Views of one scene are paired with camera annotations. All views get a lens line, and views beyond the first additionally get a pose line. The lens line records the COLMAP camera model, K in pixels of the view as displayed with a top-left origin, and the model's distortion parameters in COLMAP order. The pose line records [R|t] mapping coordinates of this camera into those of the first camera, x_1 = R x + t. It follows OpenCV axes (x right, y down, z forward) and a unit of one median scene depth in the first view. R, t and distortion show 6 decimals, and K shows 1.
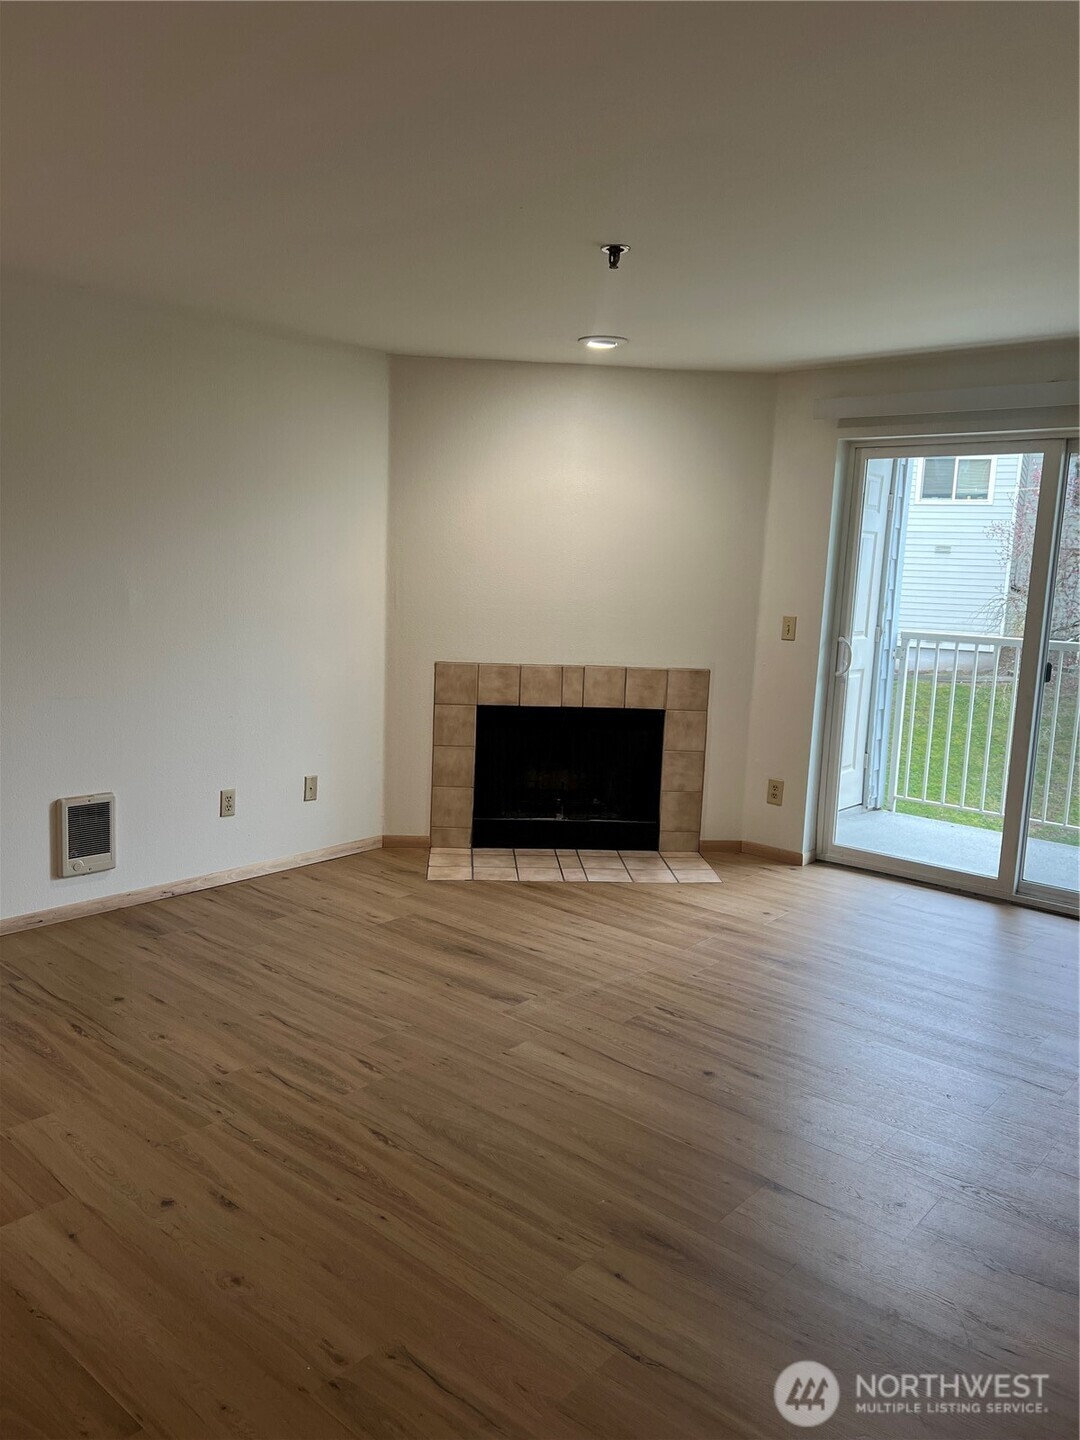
lens RADIAL K [[1093.1, 0, 540.0], [0, 1093.1, 720.0], [0, 0, 1]] dist [0.065698, -0.068119]
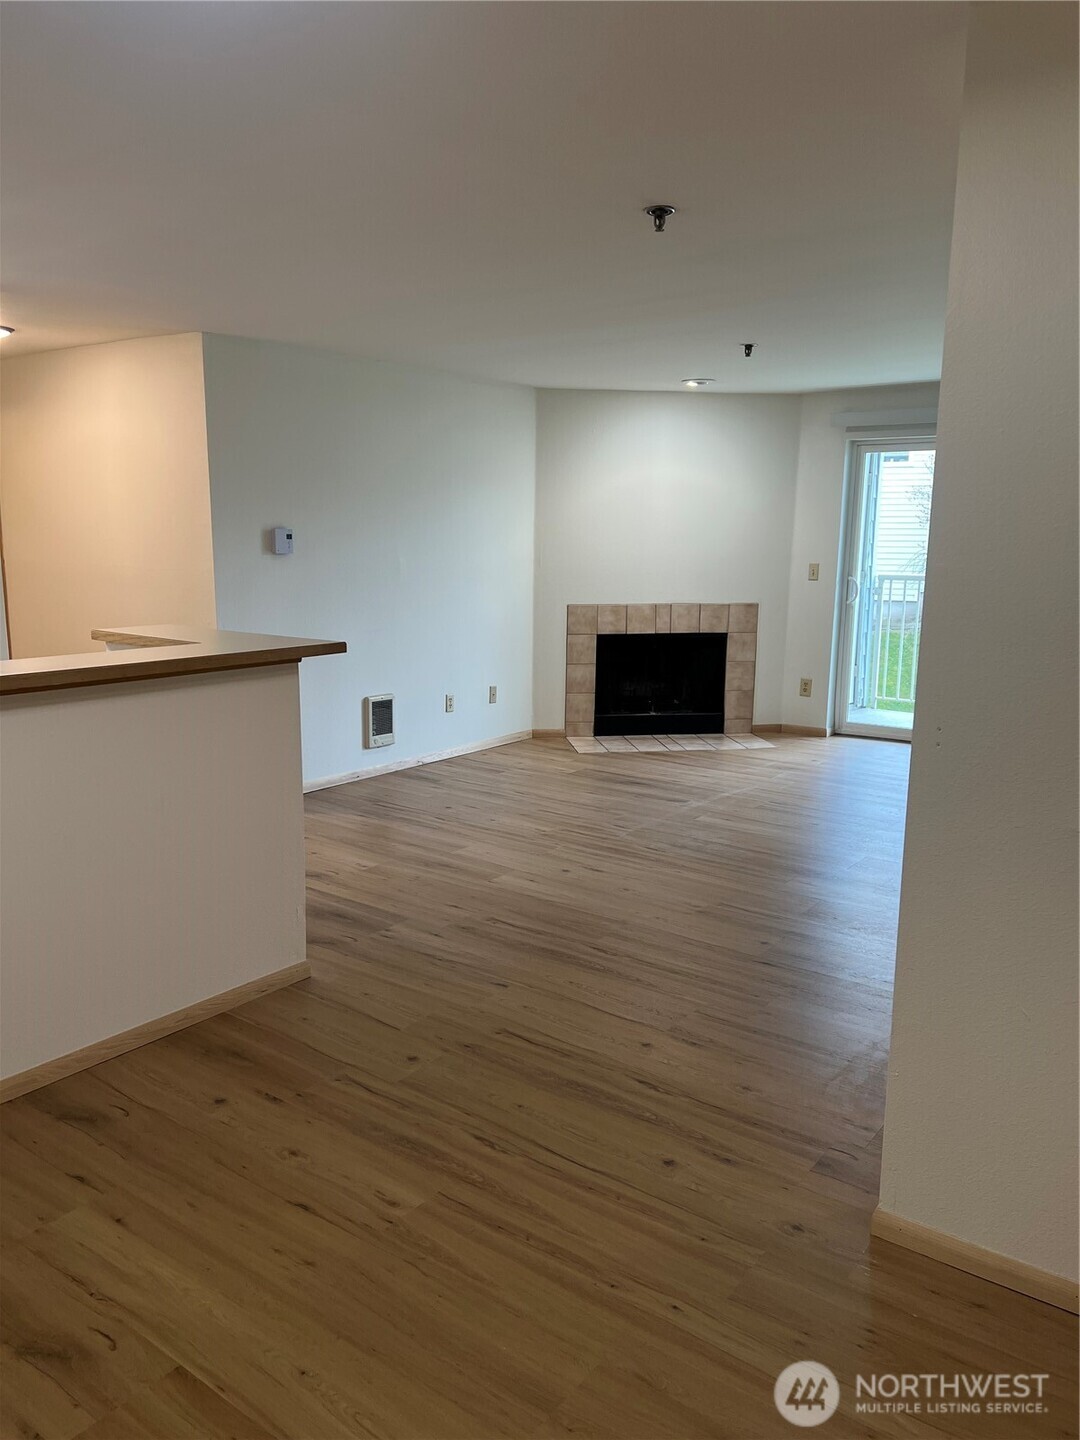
lens RADIAL K [[1093.1, 0, 540.0], [0, 1093.1, 720.0], [0, 0, 1]] dist [0.065698, -0.068119]
pose [[0.997065, -0.041443, 0.064374, -0.226409], [0.039685, 0.998810, 0.028354, 0.054100], [-0.065472, -0.025716, 0.997523, -0.408941]]
